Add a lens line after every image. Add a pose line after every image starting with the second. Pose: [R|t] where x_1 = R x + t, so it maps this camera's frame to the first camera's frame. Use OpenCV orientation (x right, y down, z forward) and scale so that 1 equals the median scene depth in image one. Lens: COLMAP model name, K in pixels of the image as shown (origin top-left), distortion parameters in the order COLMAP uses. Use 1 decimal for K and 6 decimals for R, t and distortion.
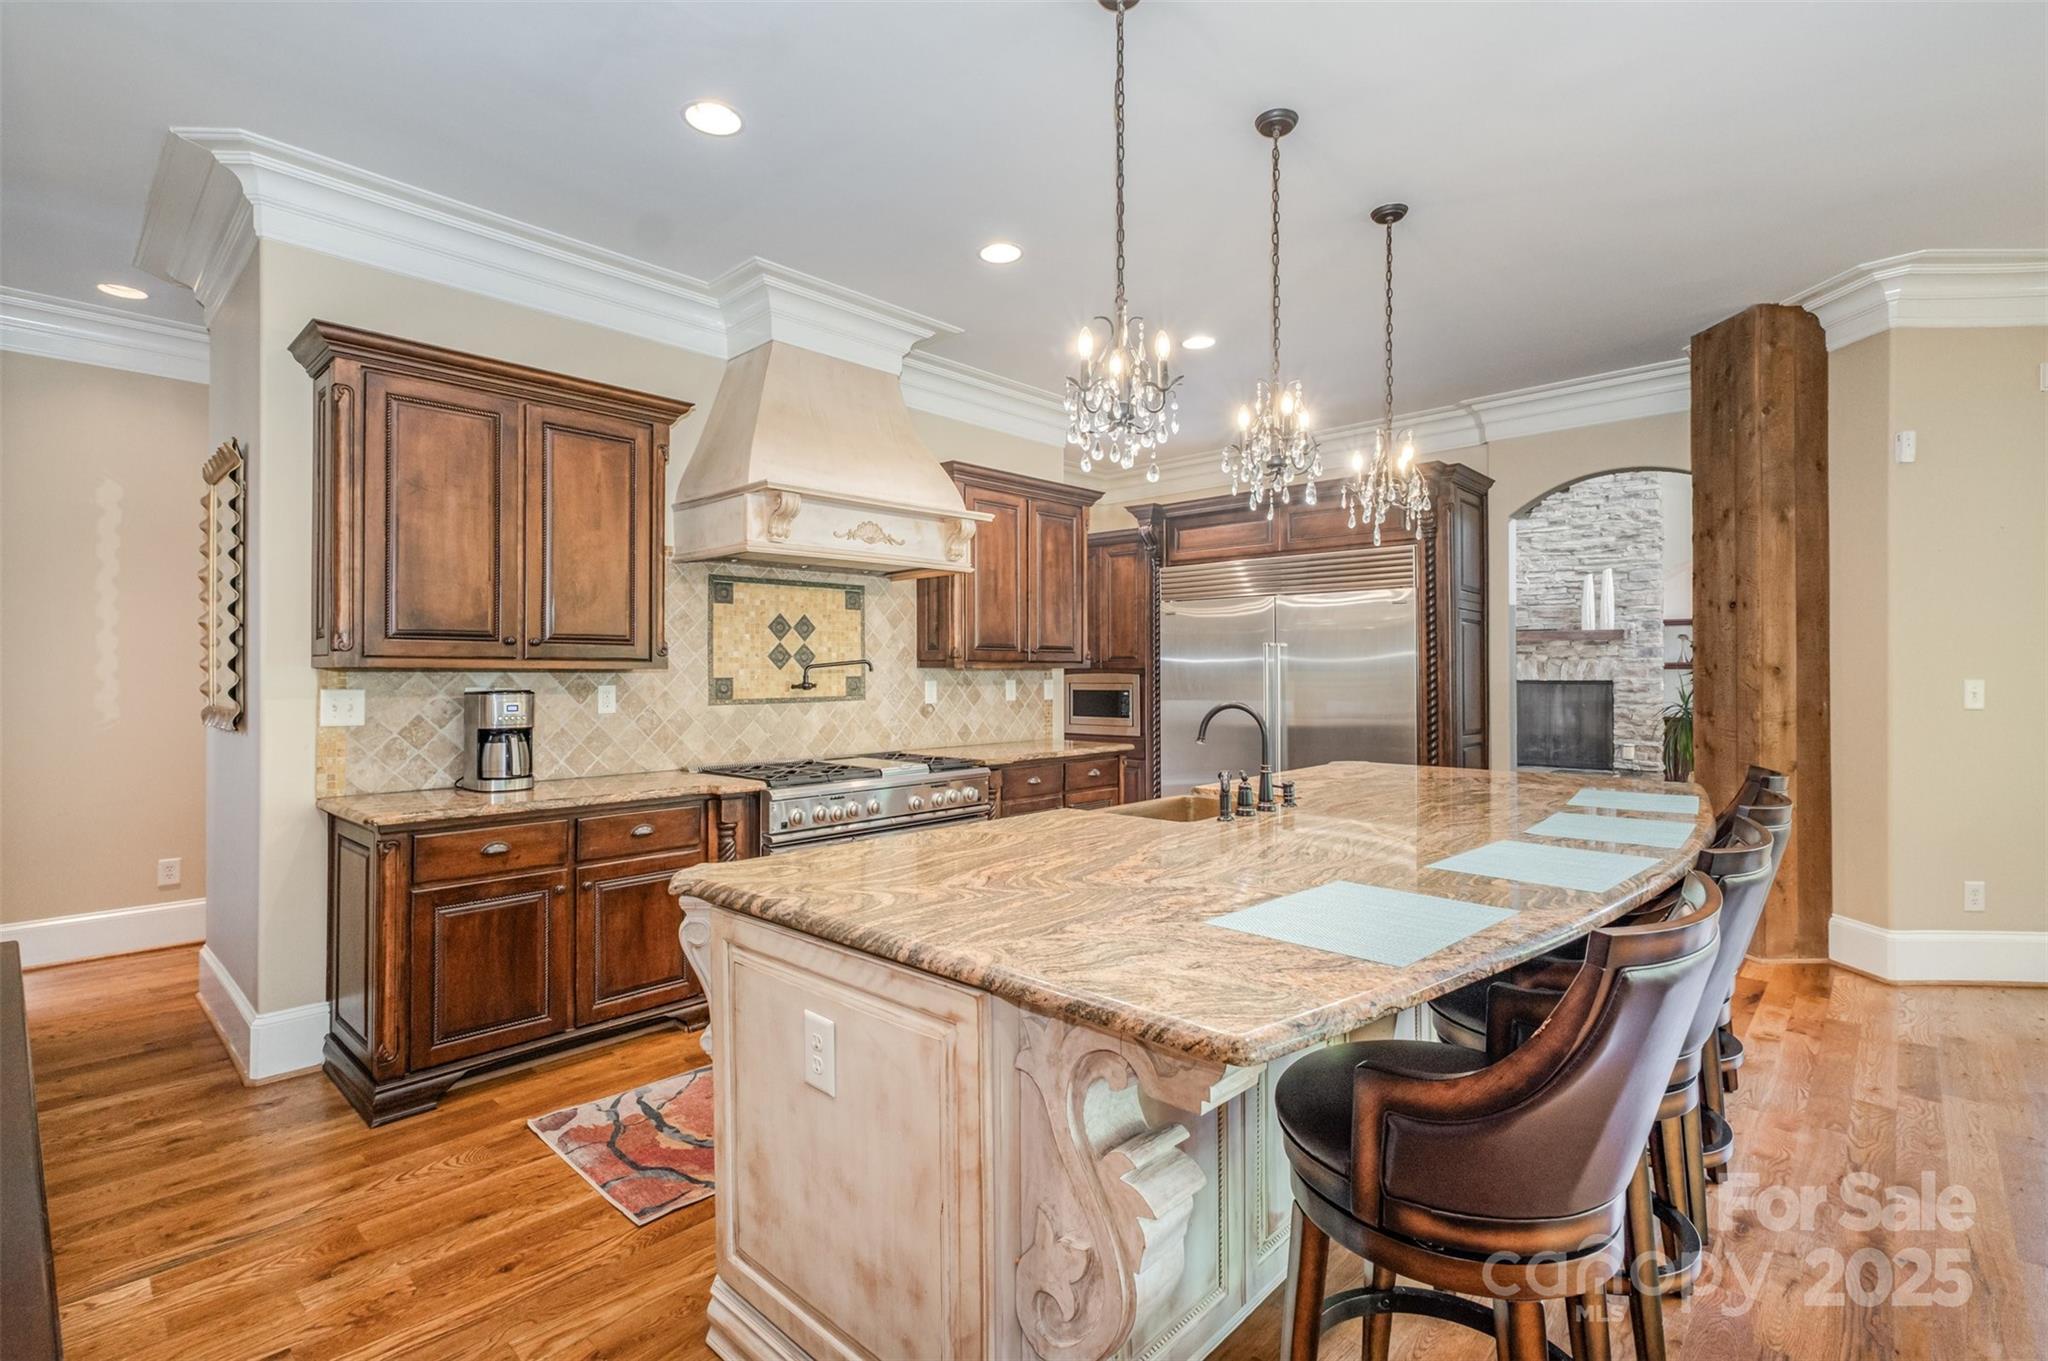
lens RADIAL K [[944.6, 0, 1011.8], [0, 944.6, 662.6], [0, 0, 1]] dist [0.000636, 0.000327]
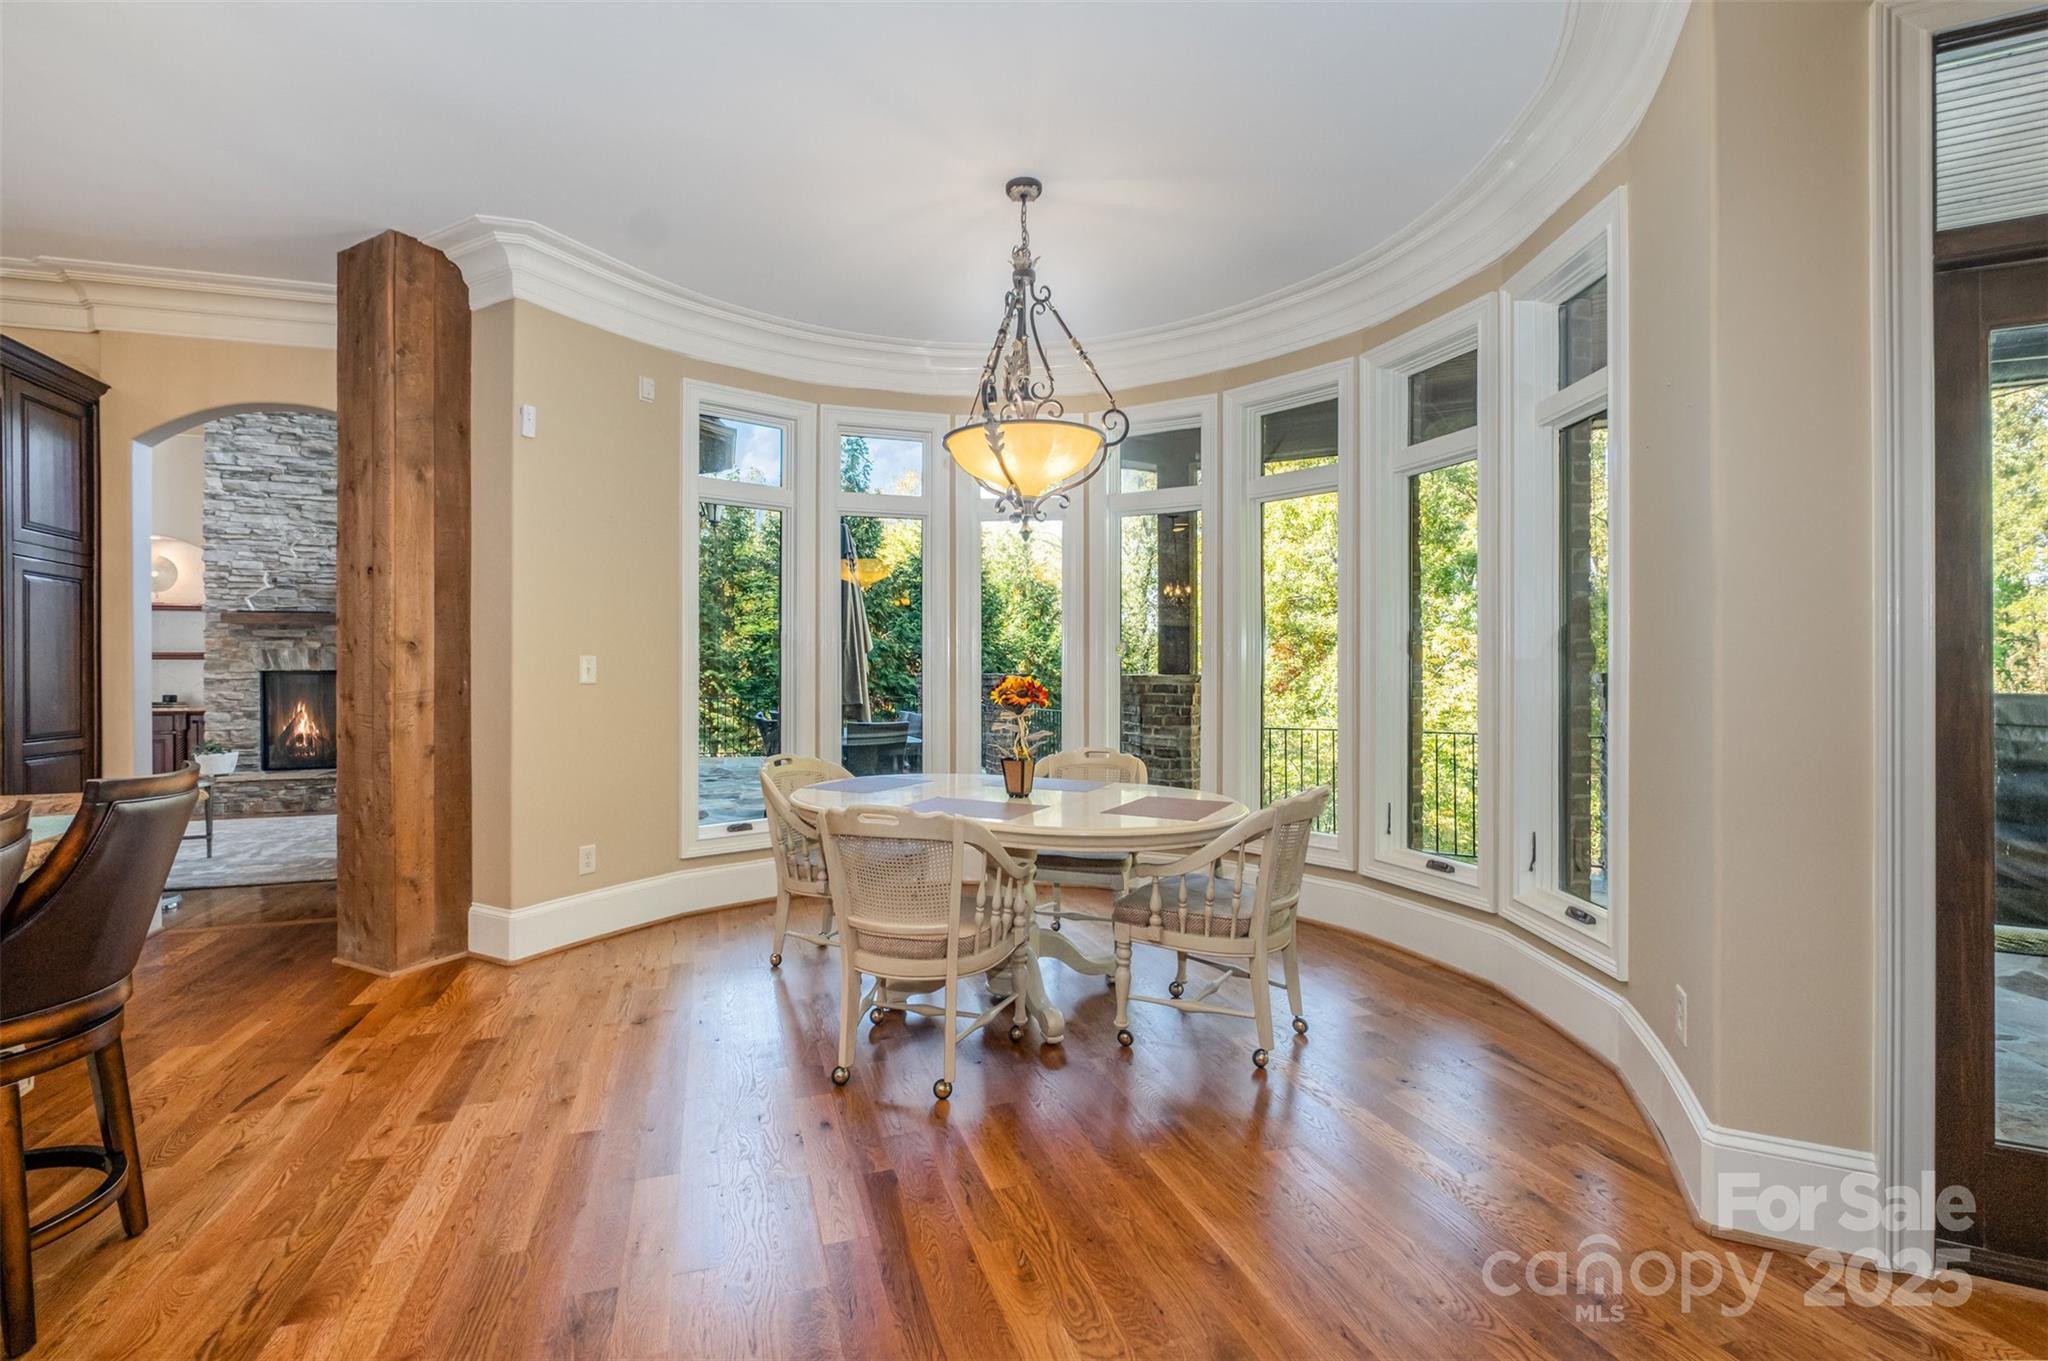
lens RADIAL K [[910.6, 0, 999.8], [0, 910.6, 662.6], [0, 0, 1]] dist [-0.003366, -0.000006]
pose [[0.487417, 0.002776, 0.873165, 0.313720], [-0.004427, 0.999990, -0.000708, 0.021651], [-0.873158, -0.003520, 0.487424, 0.087264]]
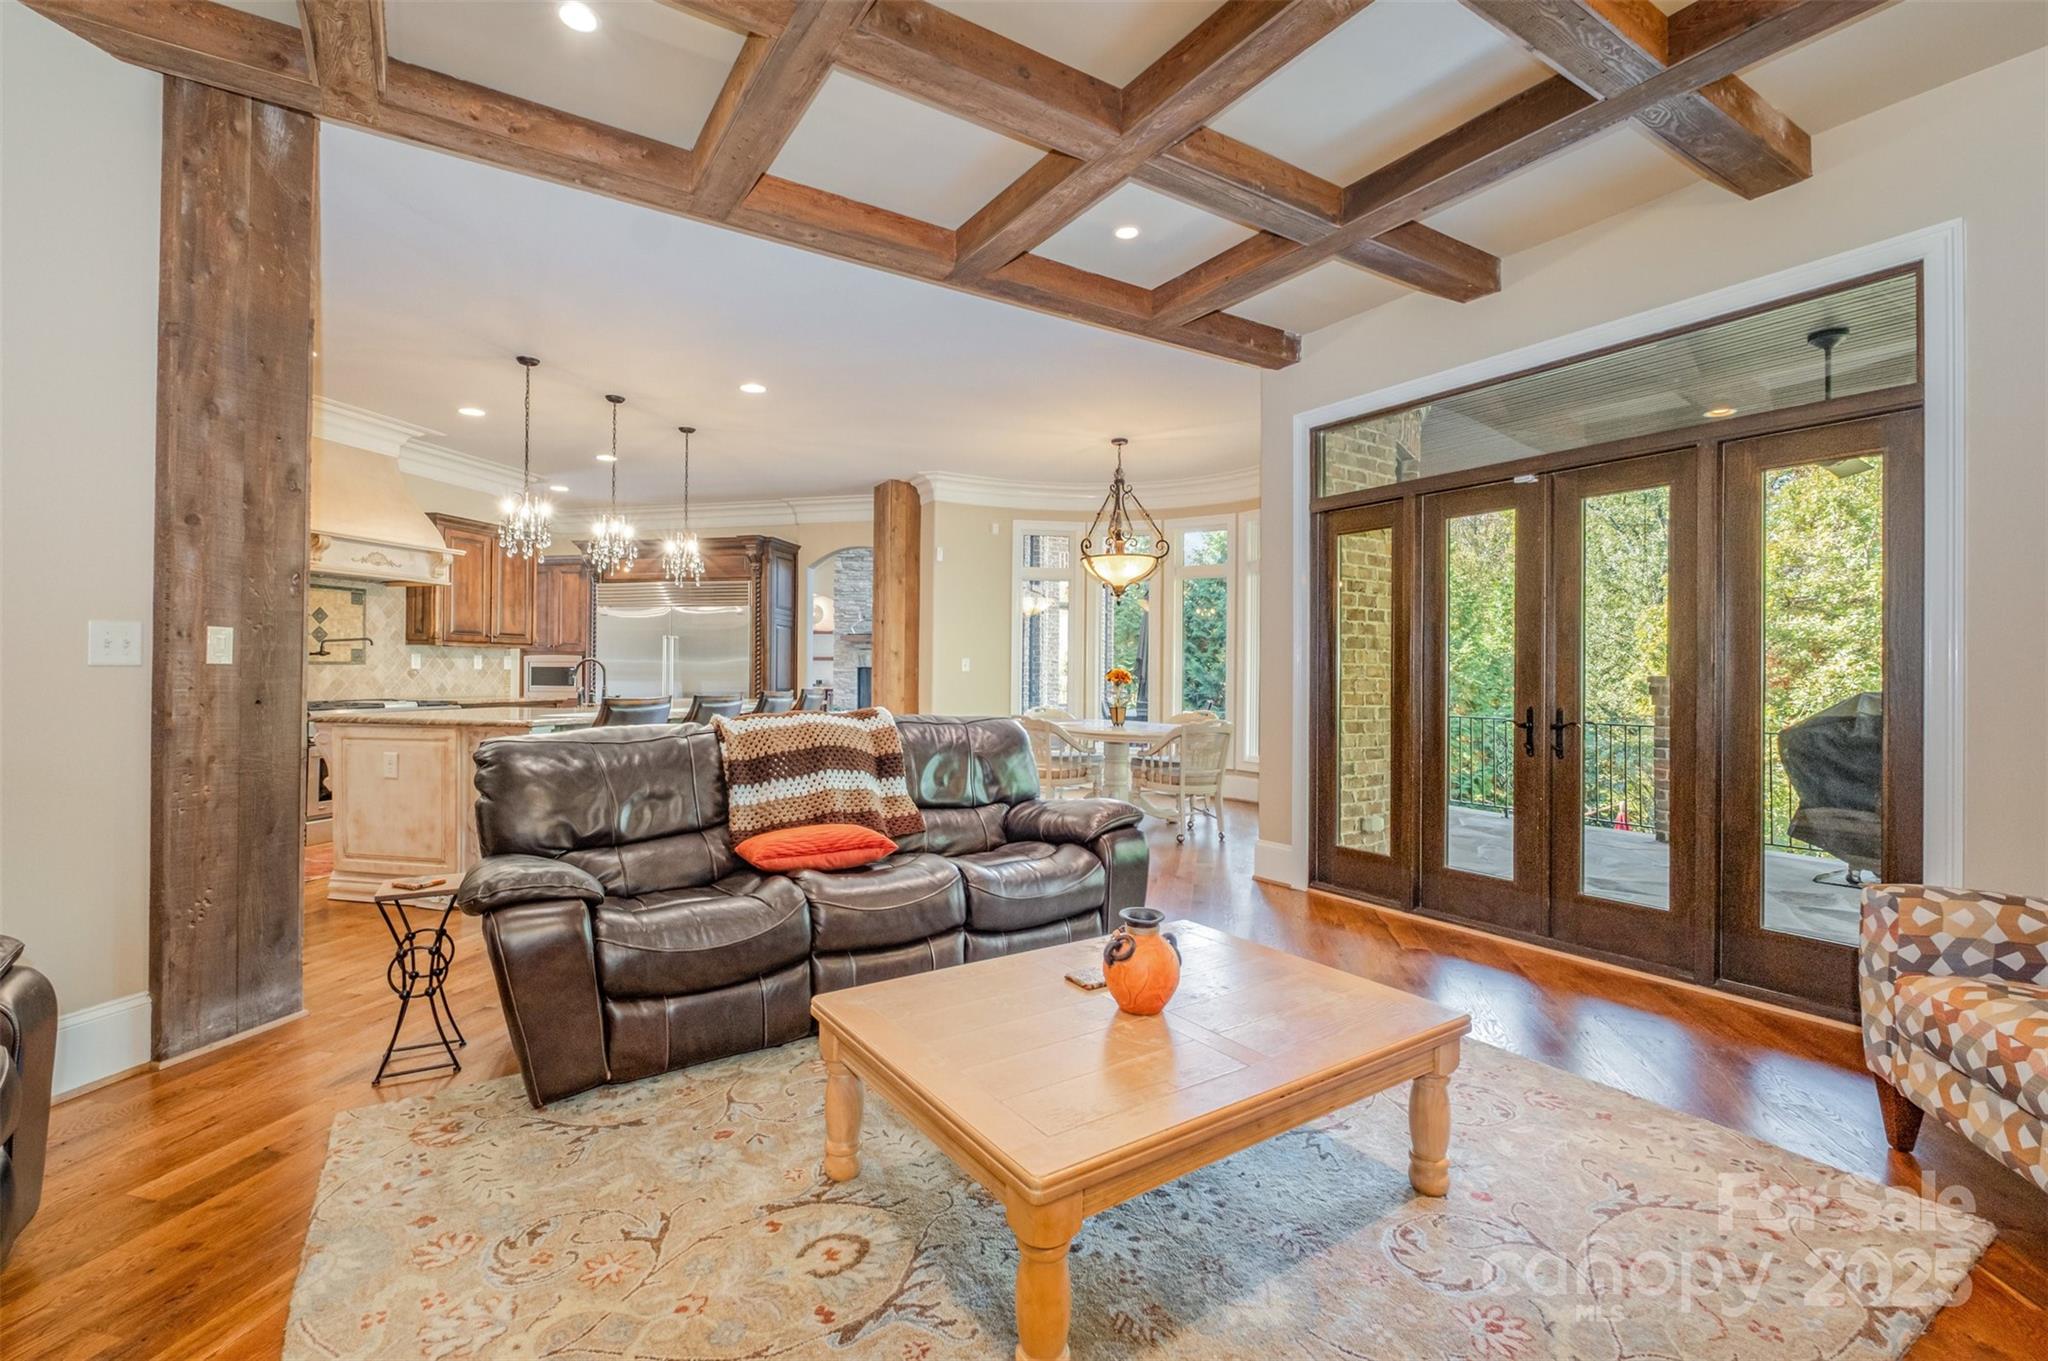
lens RADIAL K [[889.0, 0, 999.3], [0, 889.0, 664.6], [0, 0, 1]] dist [-0.000742, -0.000037]
pose [[0.867869, 0.011935, 0.496650, 0.020707], [-0.013761, 0.999905, 0.000017, 0.027649], [-0.496602, -0.006849, 0.867951, -0.804798]]
